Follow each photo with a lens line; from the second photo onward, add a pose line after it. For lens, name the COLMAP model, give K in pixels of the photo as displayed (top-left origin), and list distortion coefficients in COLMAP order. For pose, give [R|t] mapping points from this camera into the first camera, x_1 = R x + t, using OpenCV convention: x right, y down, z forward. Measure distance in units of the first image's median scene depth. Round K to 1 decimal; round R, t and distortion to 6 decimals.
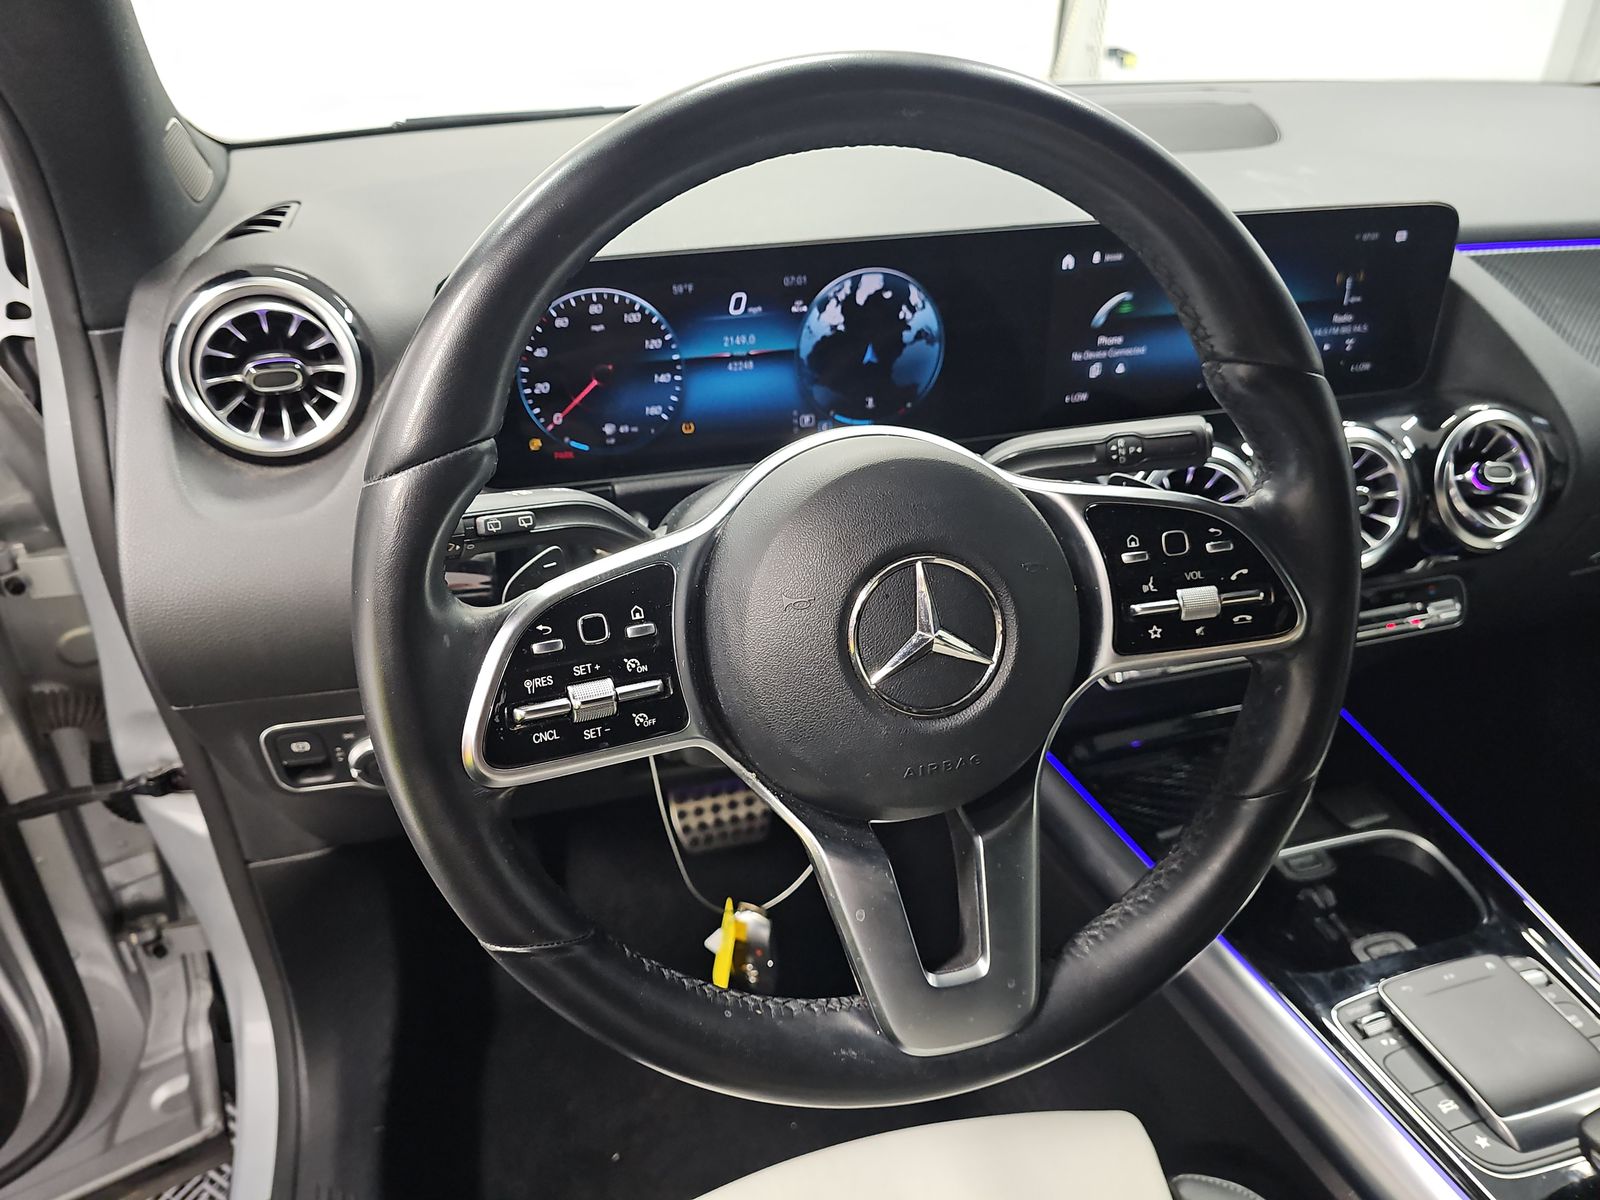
lens RADIAL K [[1072.1, 0, 788.2], [0, 1072.1, 593.5], [0, 0, 1]] dist [0.026765, -0.027239]
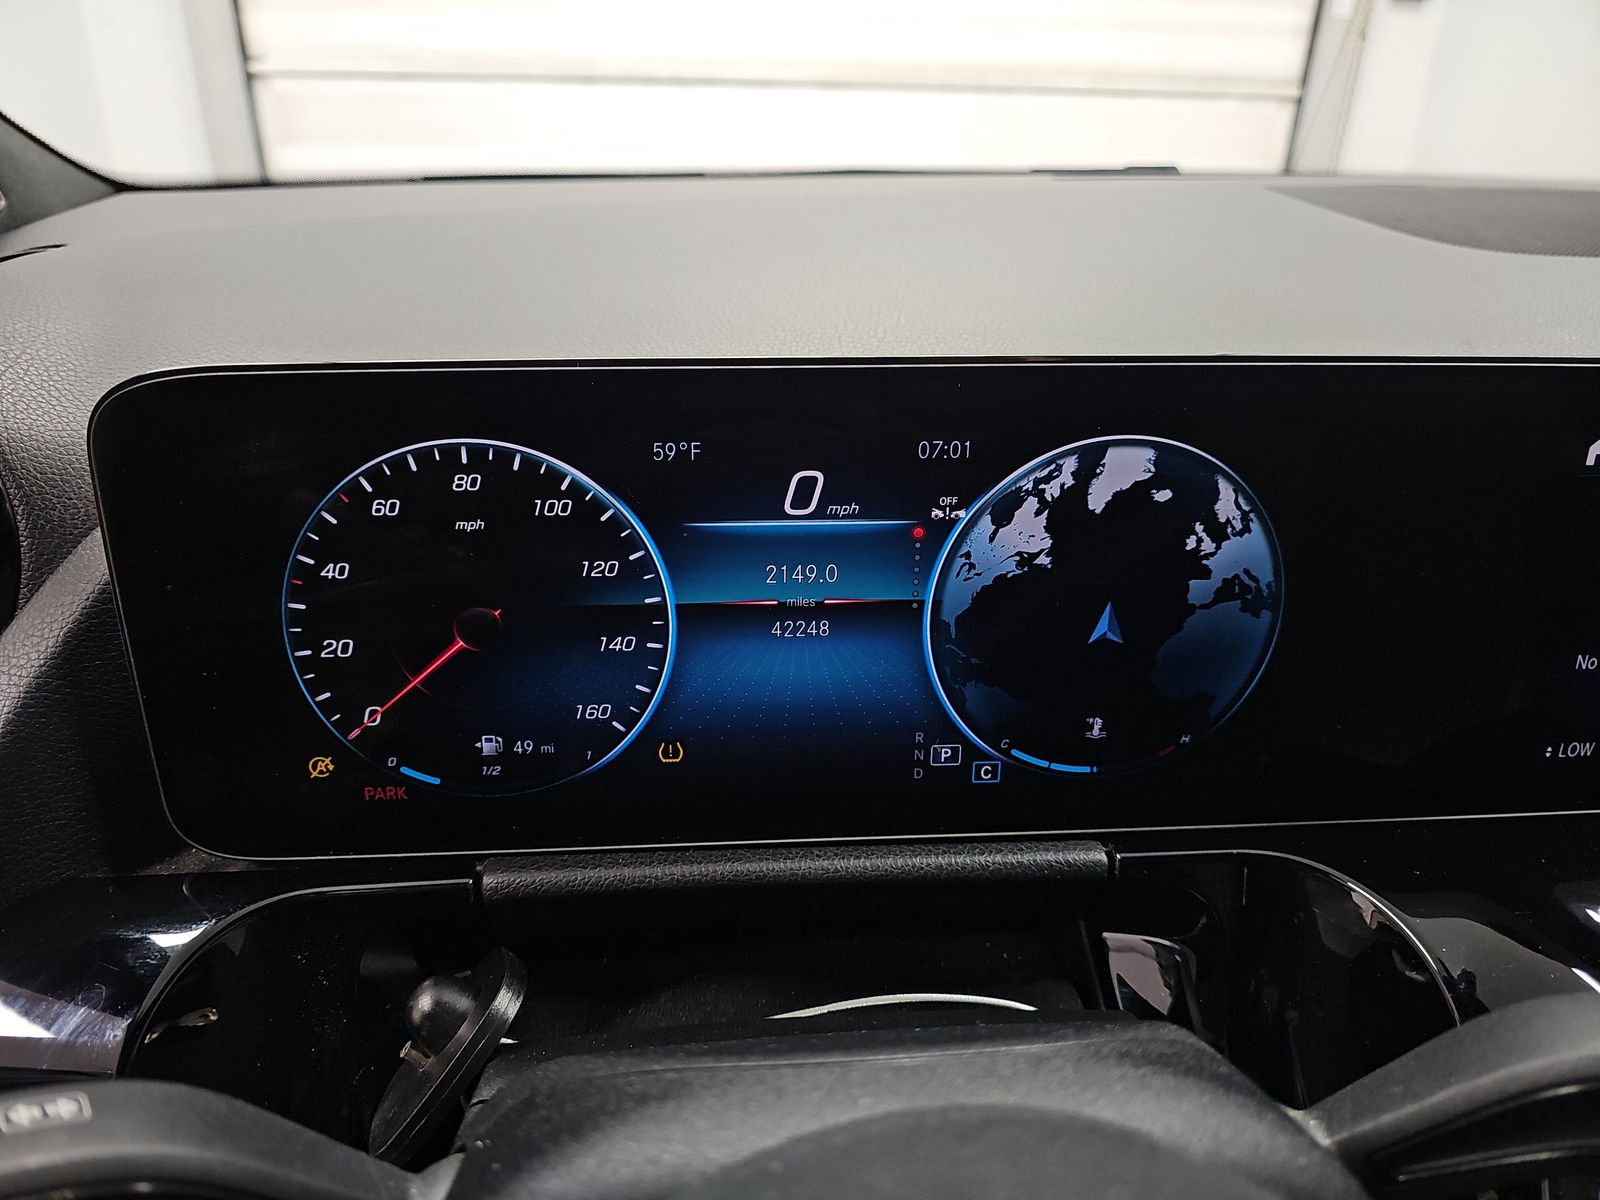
lens RADIAL K [[1072.1, 0, 776.9], [0, 1072.1, 597.3], [0, 0, 1]] dist [0.026765, -0.027239]
pose [[0.984715, 0.090660, -0.148718, 0.009528], [-0.108059, 0.987654, -0.113414, -0.176300], [0.136600, 0.127751, 0.982354, 0.575841]]
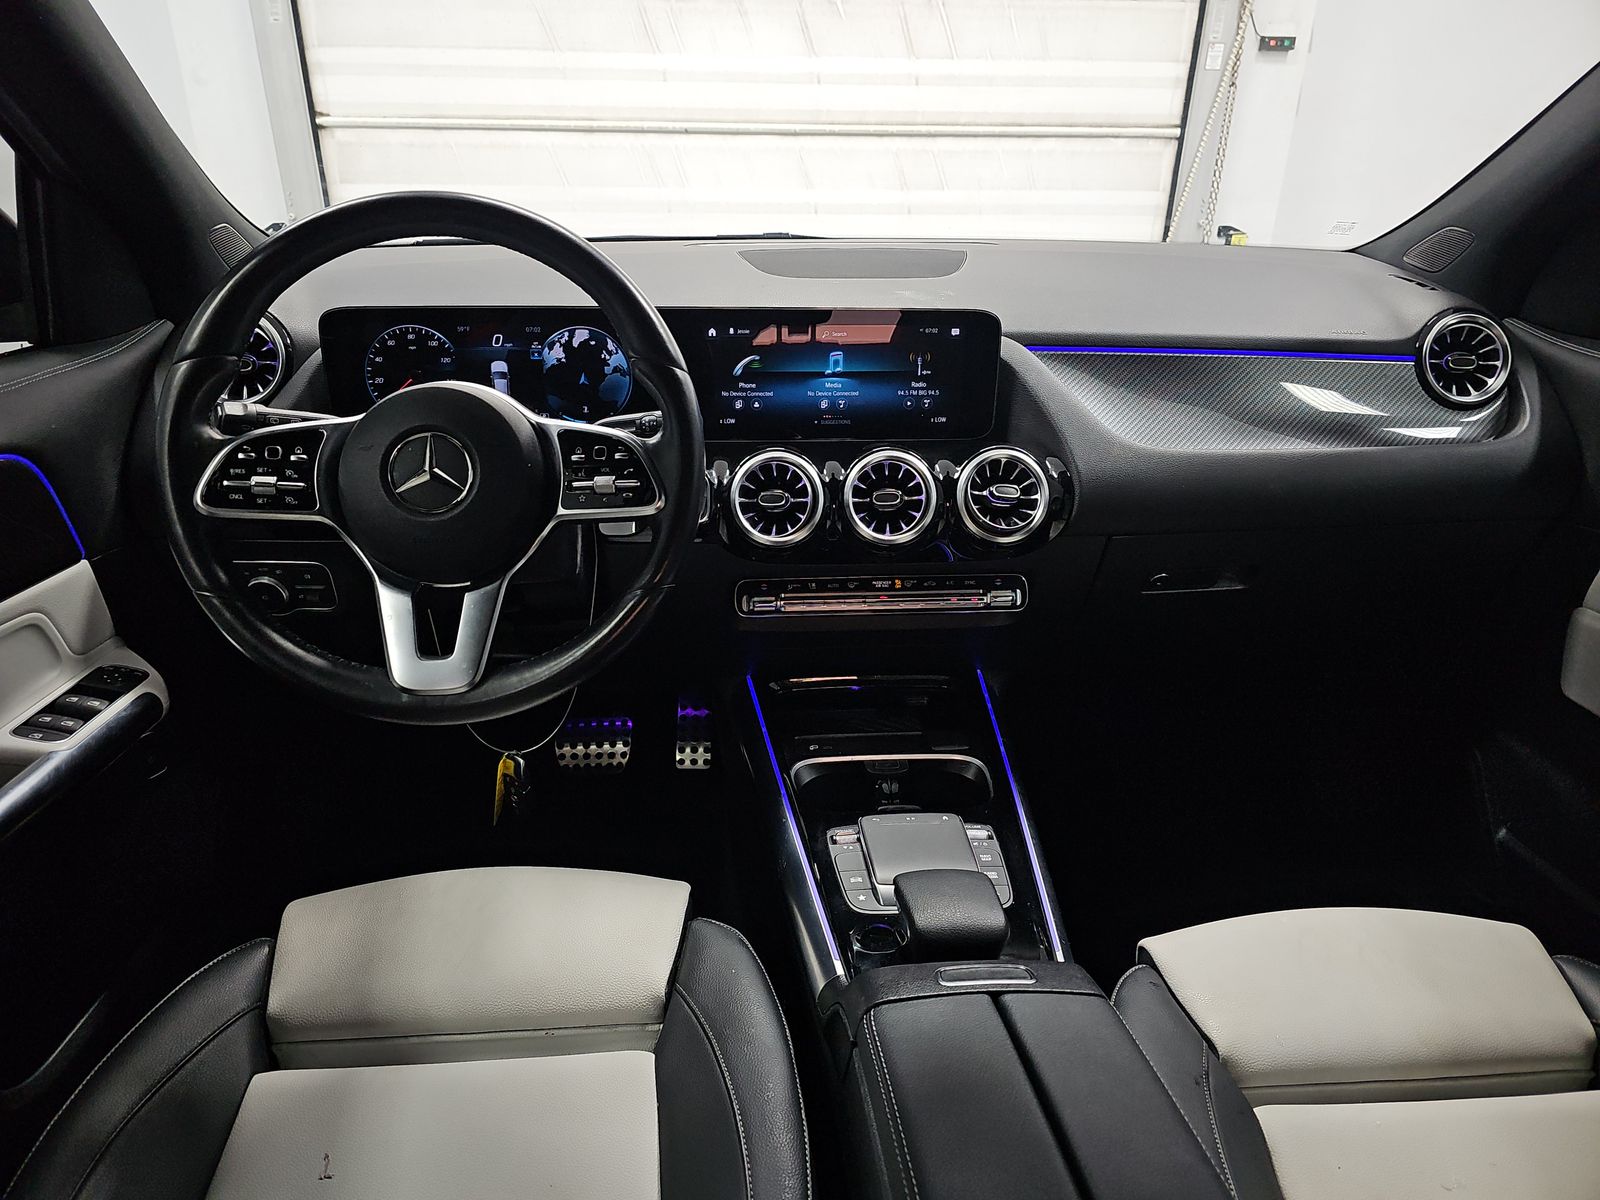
lens RADIAL K [[1072.1, 0, 802.7], [0, 1072.1, 608.1], [0, 0, 1]] dist [0.026765, -0.027239]
pose [[0.981646, 0.096611, -0.164428, 0.724326], [-0.115576, 0.987193, -0.109965, 0.267106], [0.151699, 0.126951, 0.980240, -0.510184]]
